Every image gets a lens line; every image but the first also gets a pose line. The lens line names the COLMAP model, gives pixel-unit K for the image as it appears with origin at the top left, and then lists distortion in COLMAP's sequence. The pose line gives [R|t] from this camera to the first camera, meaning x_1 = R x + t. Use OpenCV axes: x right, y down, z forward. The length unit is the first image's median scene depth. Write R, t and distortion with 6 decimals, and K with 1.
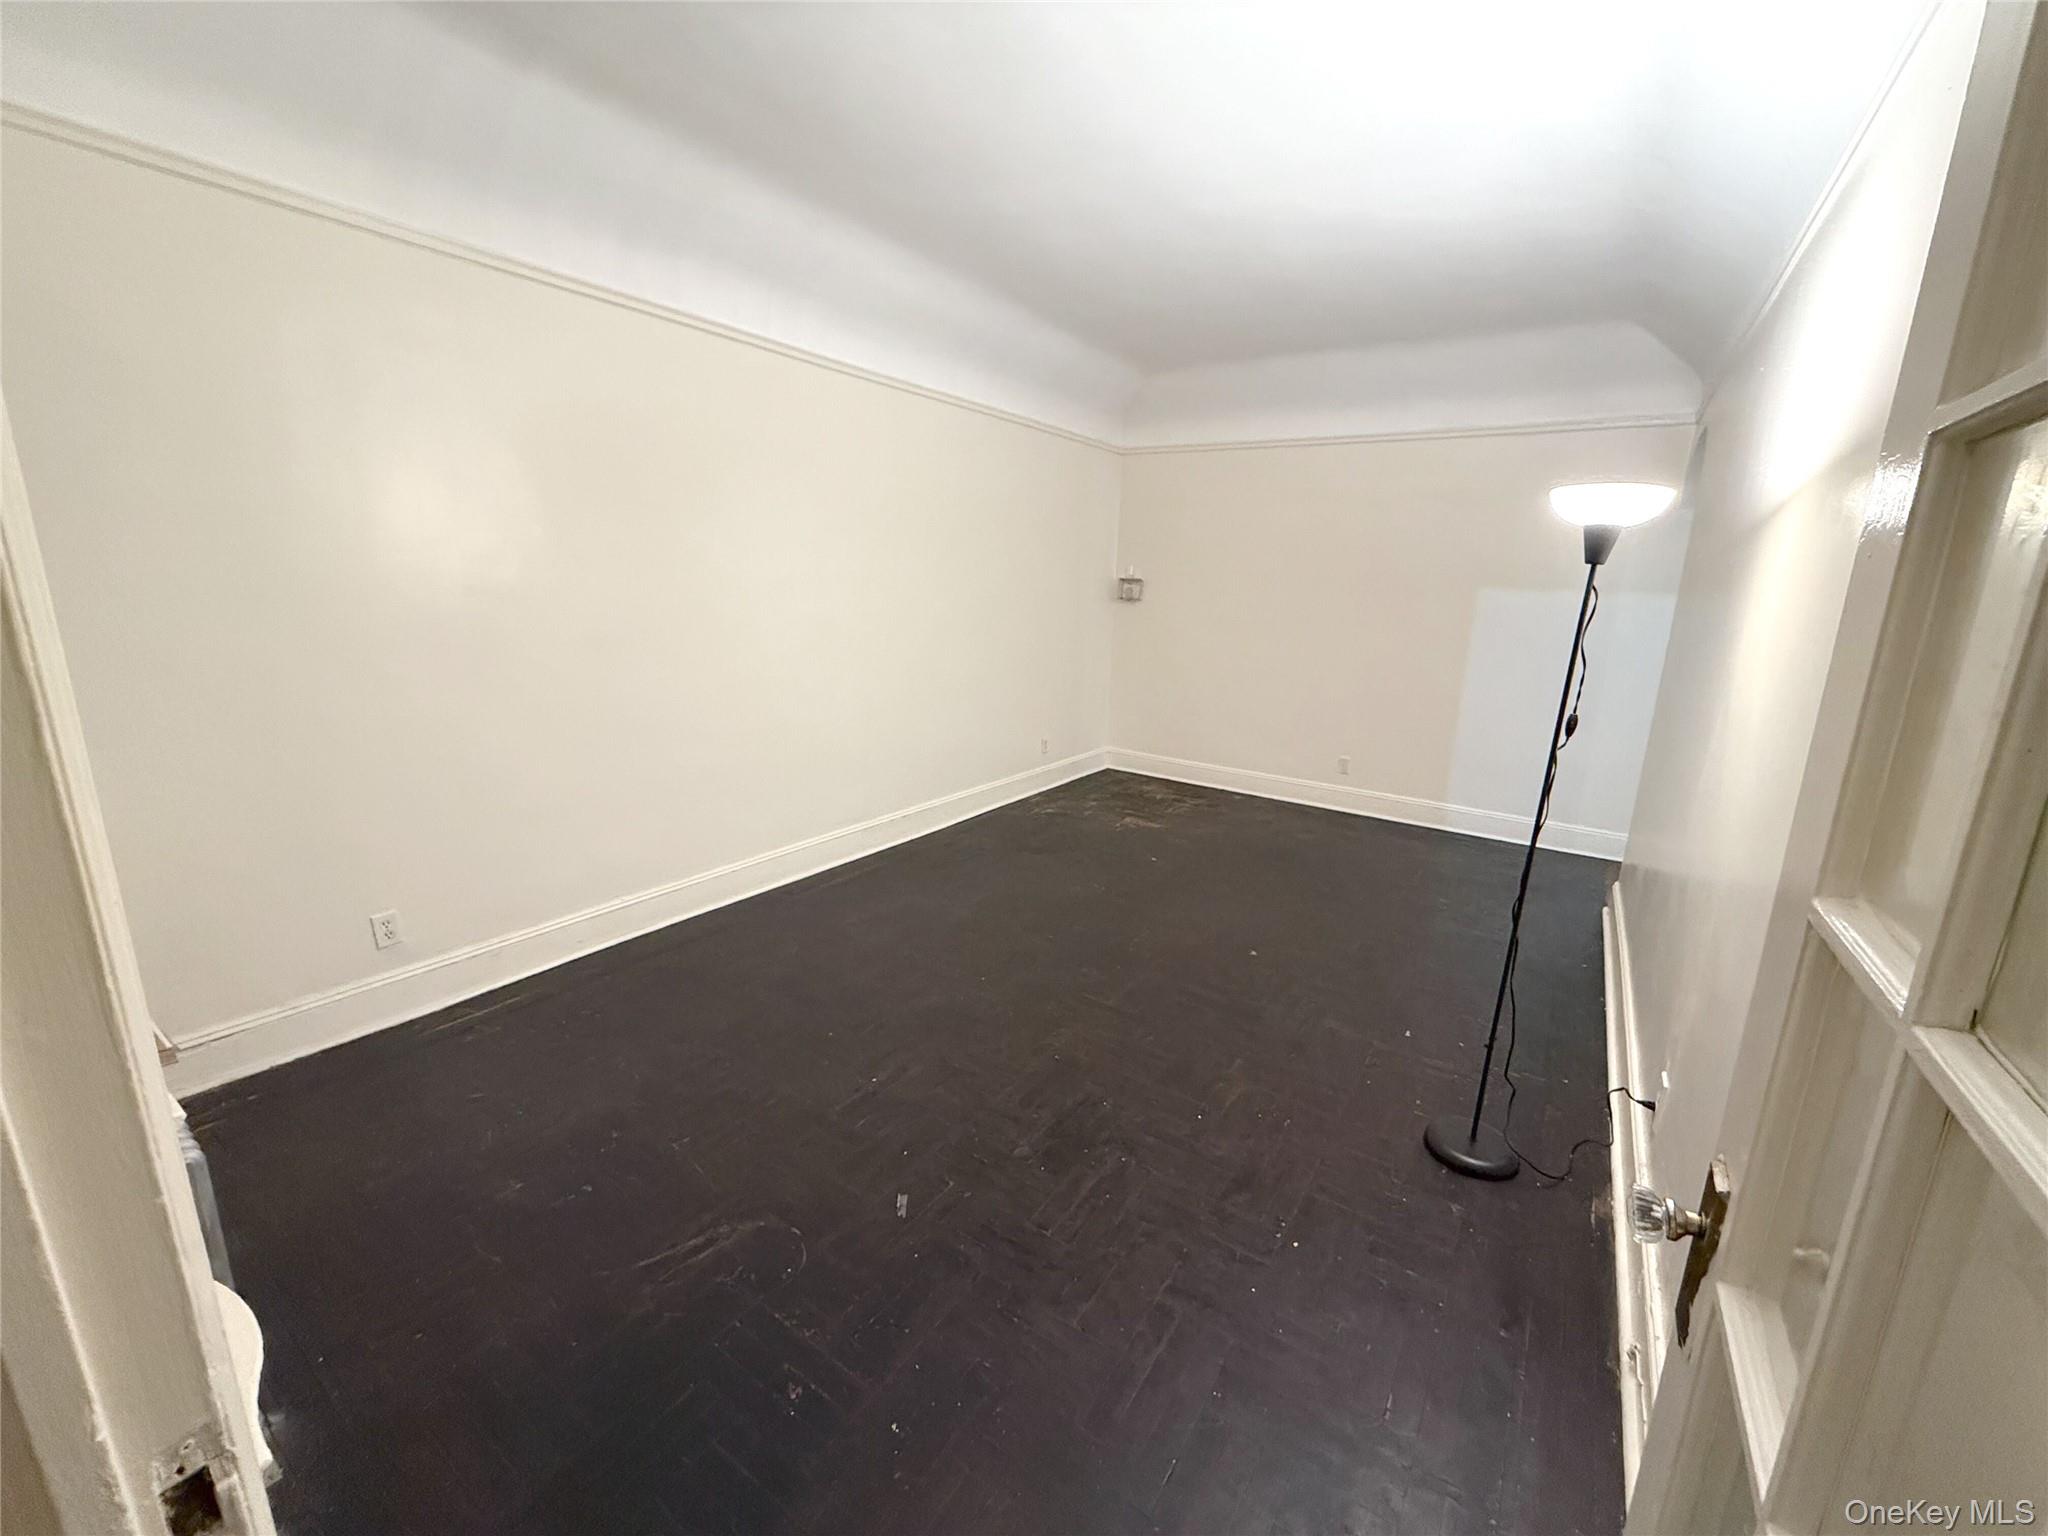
lens RADIAL K [[823.2, 0, 1034.5], [0, 823.2, 775.4], [0, 0, 1]] dist [0.003170, -0.000765]
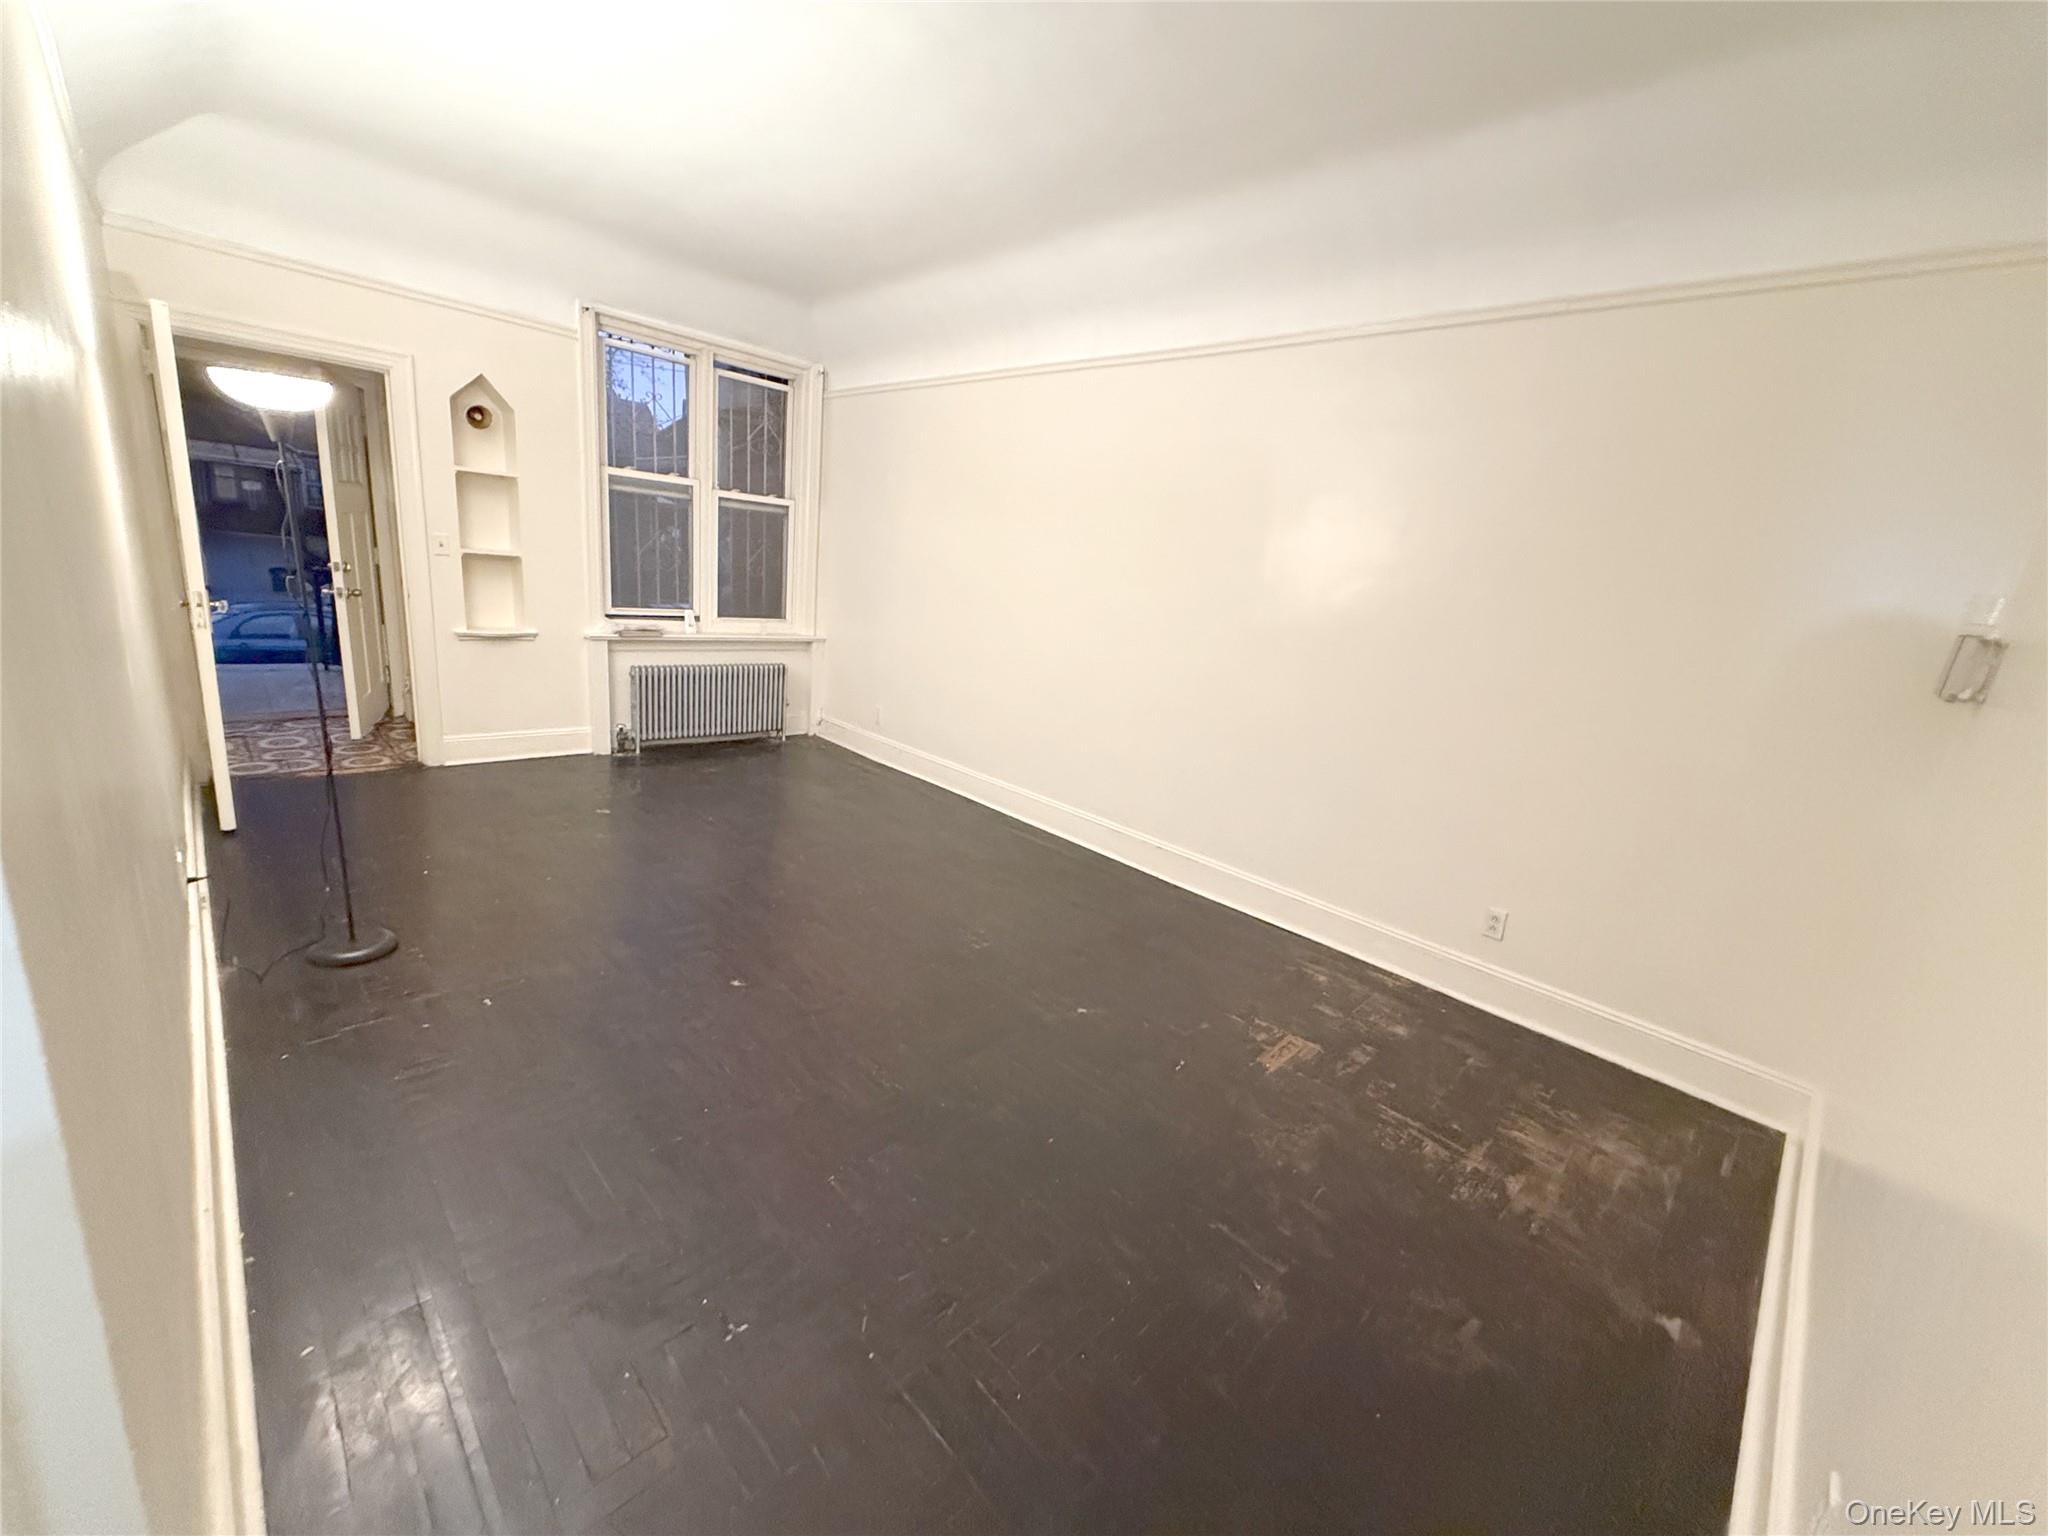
lens RADIAL K [[823.2, 0, 1022.1], [0, 823.2, 775.7], [0, 0, 1]] dist [0.003170, -0.000765]
pose [[-0.205502, 0.205868, -0.956759, 0.623990], [-0.326552, 0.907171, 0.265338, -0.183287], [0.922569, 0.366959, -0.119198, 0.848920]]
